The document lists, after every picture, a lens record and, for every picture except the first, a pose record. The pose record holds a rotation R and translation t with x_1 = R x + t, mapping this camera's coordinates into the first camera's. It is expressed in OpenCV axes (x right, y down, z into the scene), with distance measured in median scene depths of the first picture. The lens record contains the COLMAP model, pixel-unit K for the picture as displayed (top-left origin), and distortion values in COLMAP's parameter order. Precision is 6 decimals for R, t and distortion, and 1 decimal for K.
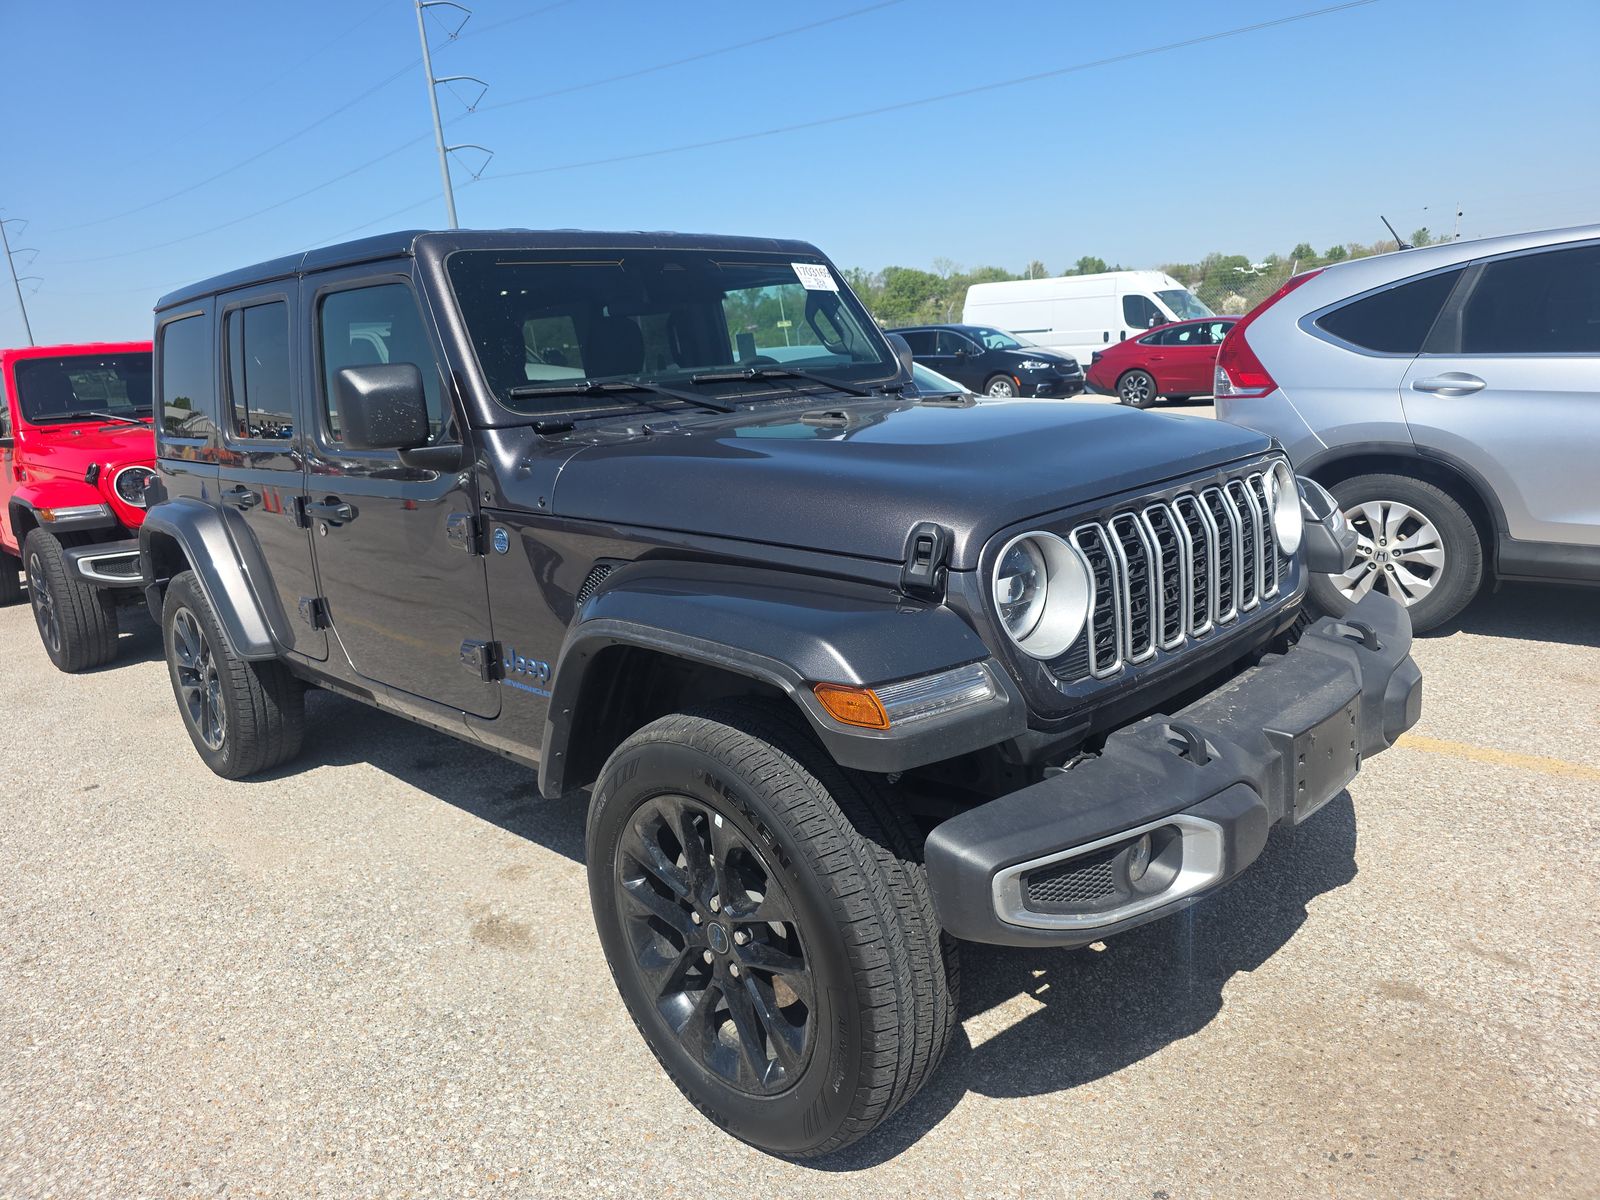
lens RADIAL K [[1047.0, 0, 799.5], [0, 1047.0, 584.4], [0, 0, 1]] dist [0.053272, -0.042621]
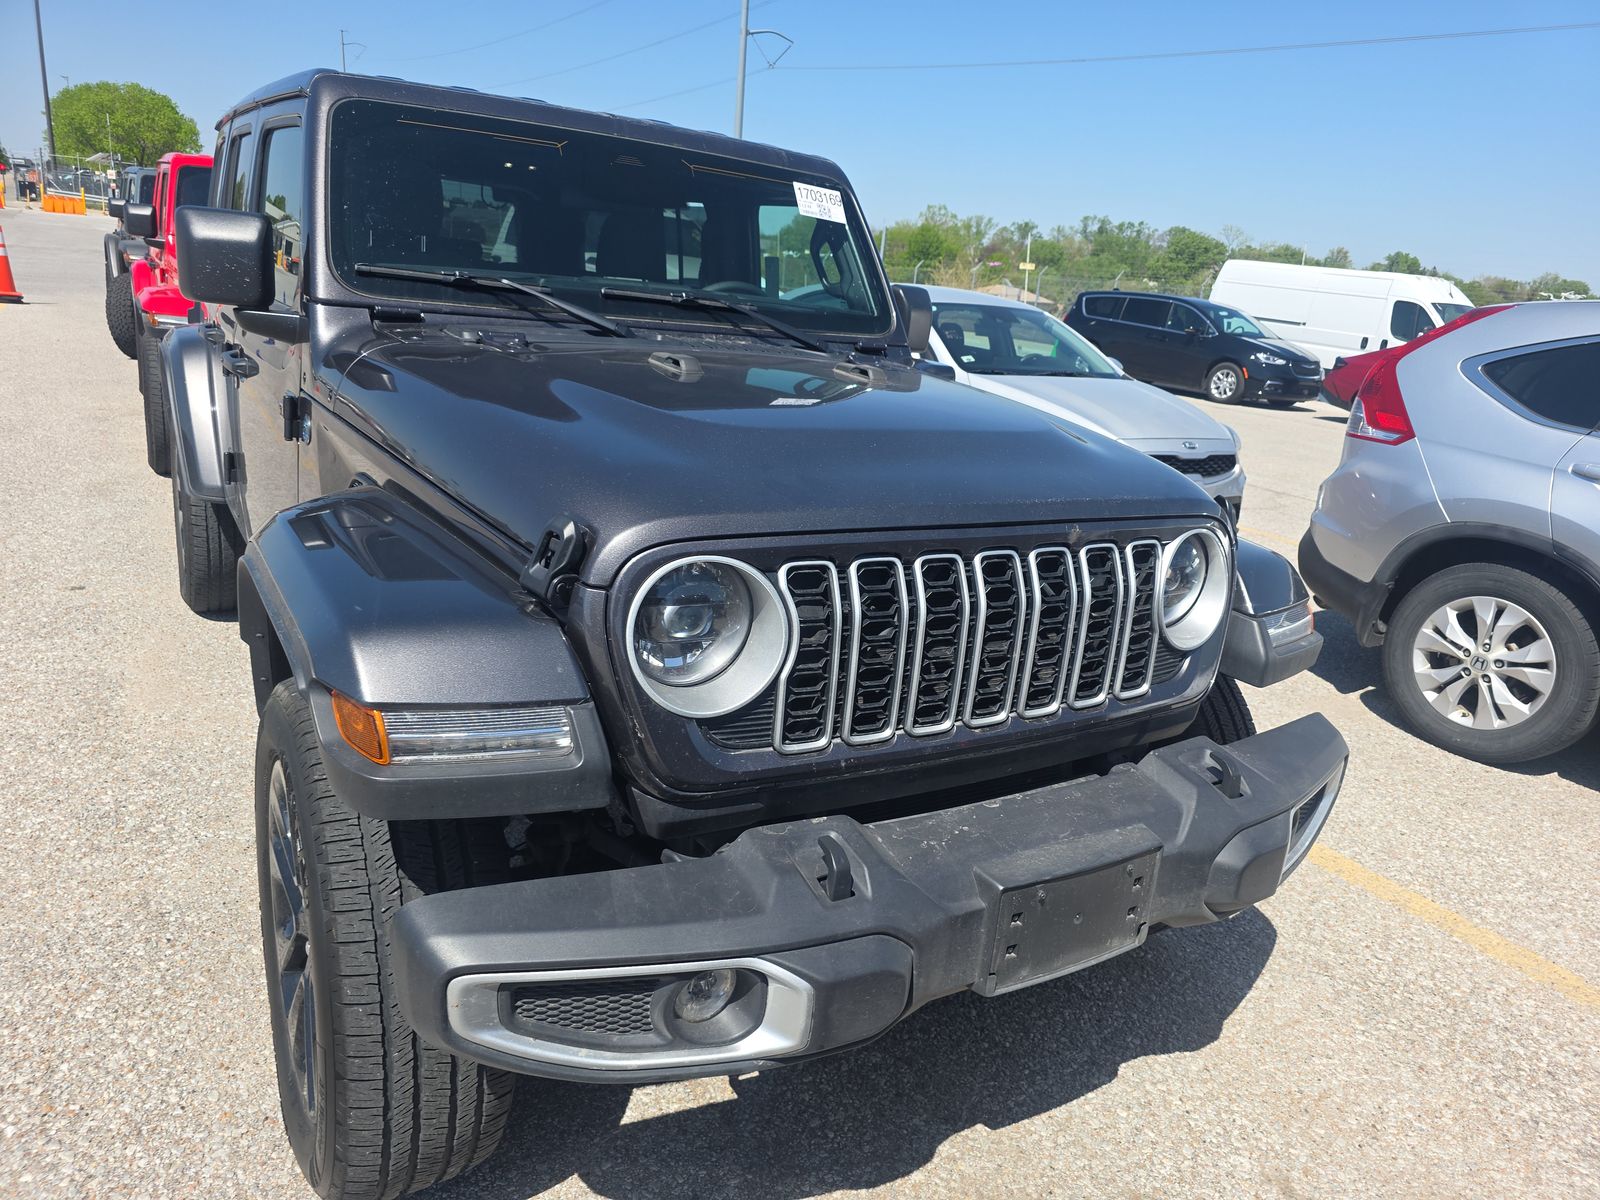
lens RADIAL K [[1055.7, 0, 800.0], [0, 1055.7, 600.0], [0, 0, 1]] dist [0.051001, -0.045244]
pose [[0.962175, 0.225375, -0.153055, 0.206177], [-0.212949, 0.972585, 0.093443, -0.052877], [0.169918, -0.057316, 0.983790, 0.119001]]
